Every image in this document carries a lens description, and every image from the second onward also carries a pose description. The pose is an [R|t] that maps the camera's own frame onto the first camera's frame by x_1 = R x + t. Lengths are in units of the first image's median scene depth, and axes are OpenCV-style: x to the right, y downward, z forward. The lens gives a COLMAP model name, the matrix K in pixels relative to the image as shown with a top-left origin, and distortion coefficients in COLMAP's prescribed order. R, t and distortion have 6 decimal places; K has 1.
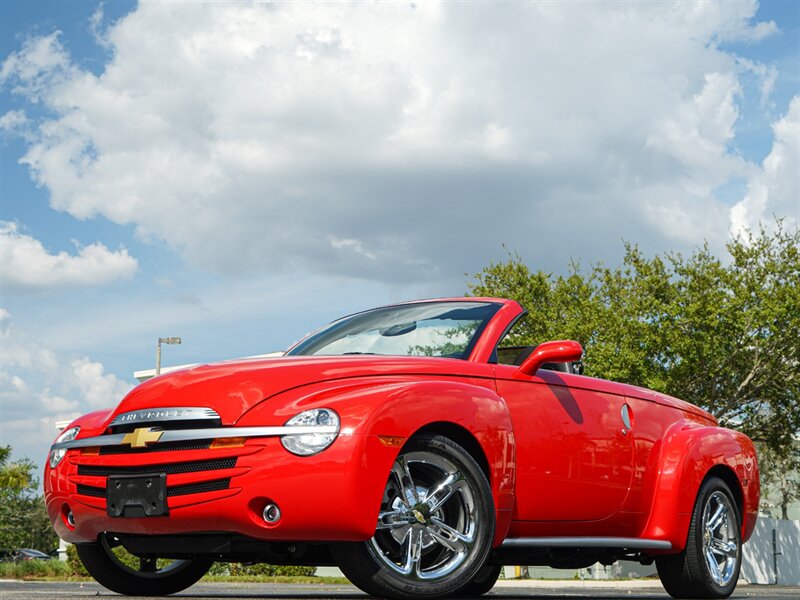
lens RADIAL K [[1391.5, 0, 396.7], [0, 1391.5, 299.3], [0, 0, 1]] dist [-0.003509, 0.173992]
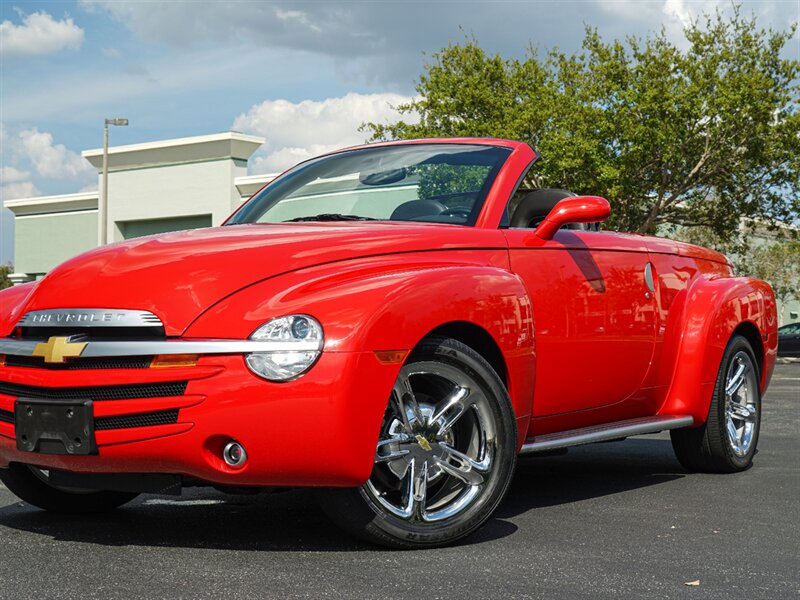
lens RADIAL K [[1336.2, 0, 450.0], [0, 1336.2, 301.6], [0, 0, 1]] dist [-0.036852, 0.117873]
pose [[0.996788, -0.005365, 0.079912, -0.027794], [-0.008303, 0.985457, 0.169724, -0.048786], [-0.079660, -0.169842, 0.982246, 0.264143]]
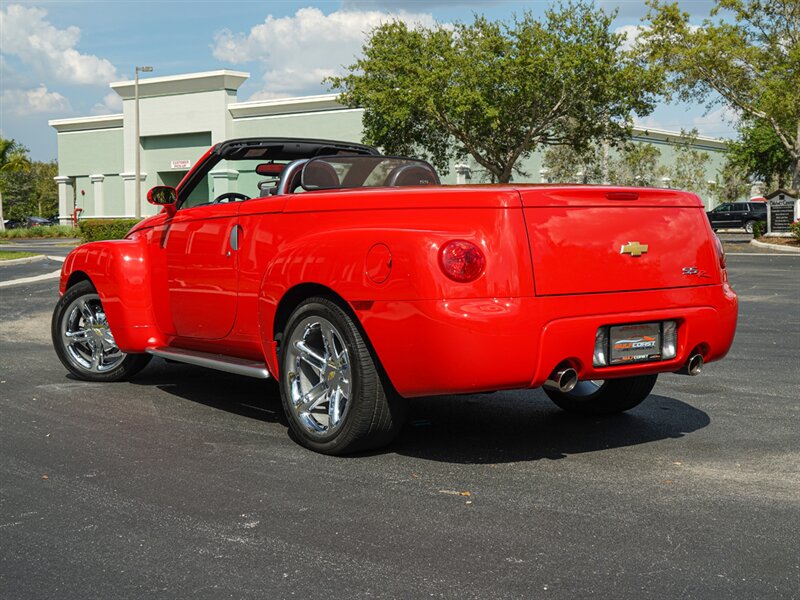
lens RADIAL K [[1177.9, 0, 401.9], [0, 1177.9, 286.3], [0, 0, 1]] dist [0.008958, -0.017091]
pose [[0.996675, -0.029956, 0.075770, -0.045211], [0.009194, 0.965369, 0.260725, -0.455405], [-0.080956, -0.259162, 0.962435, -1.206685]]
